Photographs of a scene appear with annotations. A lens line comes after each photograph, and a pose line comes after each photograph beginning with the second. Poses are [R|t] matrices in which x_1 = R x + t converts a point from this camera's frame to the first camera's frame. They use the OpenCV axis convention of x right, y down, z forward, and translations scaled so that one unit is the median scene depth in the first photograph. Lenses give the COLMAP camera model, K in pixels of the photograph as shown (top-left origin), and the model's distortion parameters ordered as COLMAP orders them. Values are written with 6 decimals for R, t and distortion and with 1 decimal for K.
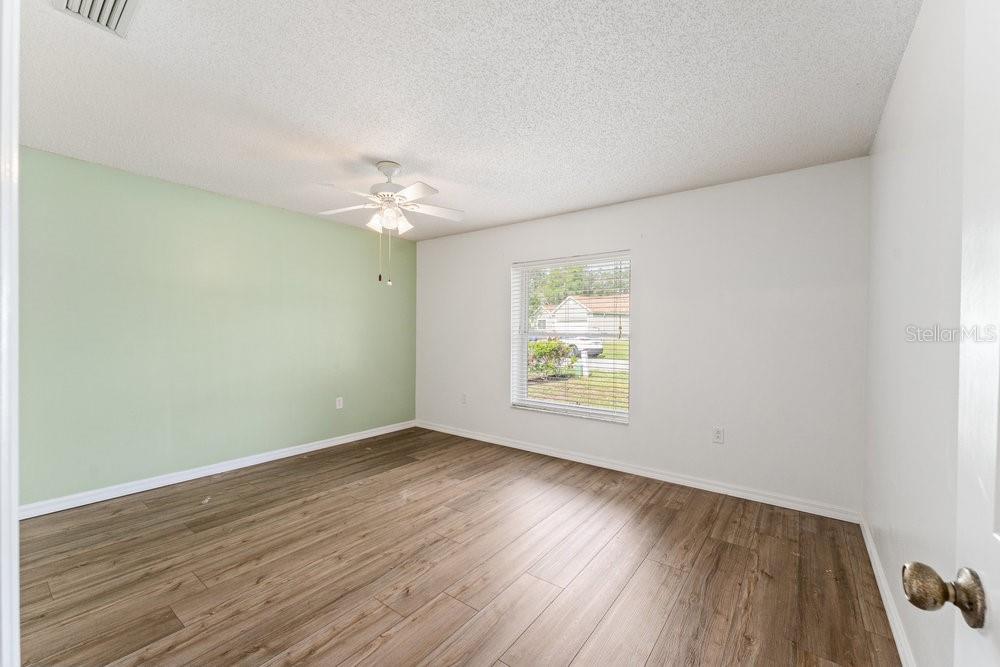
lens RADIAL K [[399.2, 0, 499.9], [0, 399.2, 332.8], [0, 0, 1]] dist [0.001256, 0.000003]
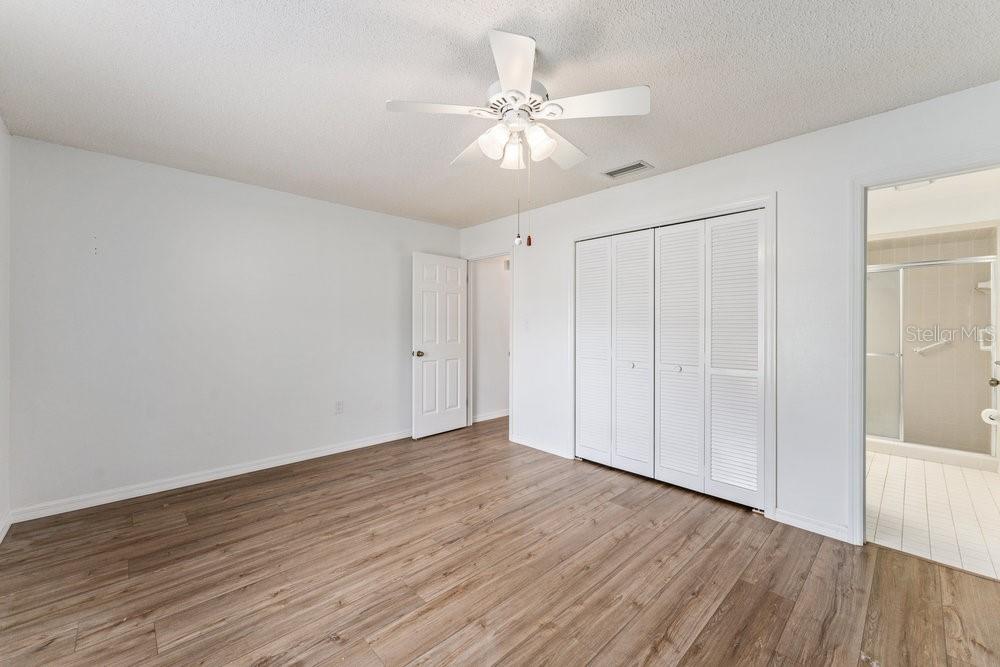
lens RADIAL K [[399.2, 0, 498.4], [0, 399.2, 325.9], [0, 0, 1]] dist [0.001256, 0.000003]
pose [[-0.985949, -0.011986, 0.166615, -0.422925], [-0.011889, 0.999928, 0.001579, -0.002396], [-0.166622, -0.000424, -0.986021, 1.927951]]
